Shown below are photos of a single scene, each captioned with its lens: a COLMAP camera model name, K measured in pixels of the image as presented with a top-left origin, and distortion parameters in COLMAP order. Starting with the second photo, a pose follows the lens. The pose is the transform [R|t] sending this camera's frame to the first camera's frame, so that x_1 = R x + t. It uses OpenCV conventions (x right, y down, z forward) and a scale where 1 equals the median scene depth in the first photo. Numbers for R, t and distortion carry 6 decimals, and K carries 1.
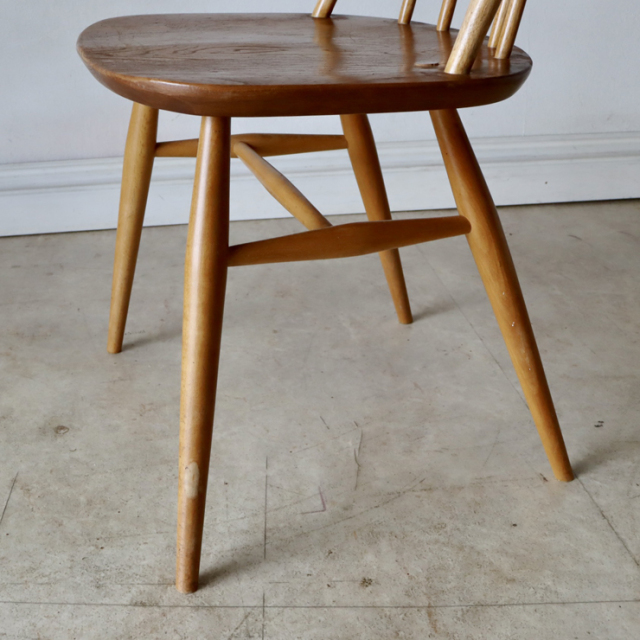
lens RADIAL K [[952.9, 0, 298.3], [0, 952.9, 319.4], [0, 0, 1]] dist [-0.142393, -0.001867]
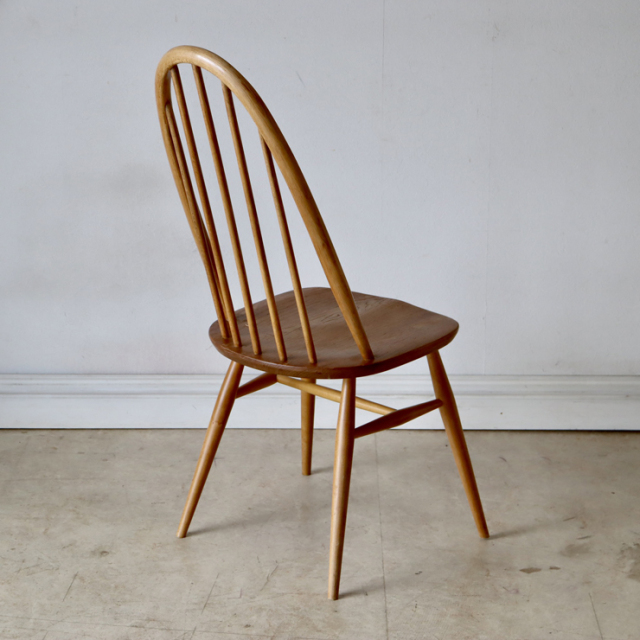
lens RADIAL K [[1590.7, 0, 320.0], [0, 1590.7, 320.0], [0, 0, 1]] dist [0.086626, -0.007241]
pose [[0.990805, 0.057593, -0.122424, 0.457623], [-0.074996, 0.986924, -0.142677, 0.083883], [0.112606, 0.150546, 0.982169, -1.830213]]
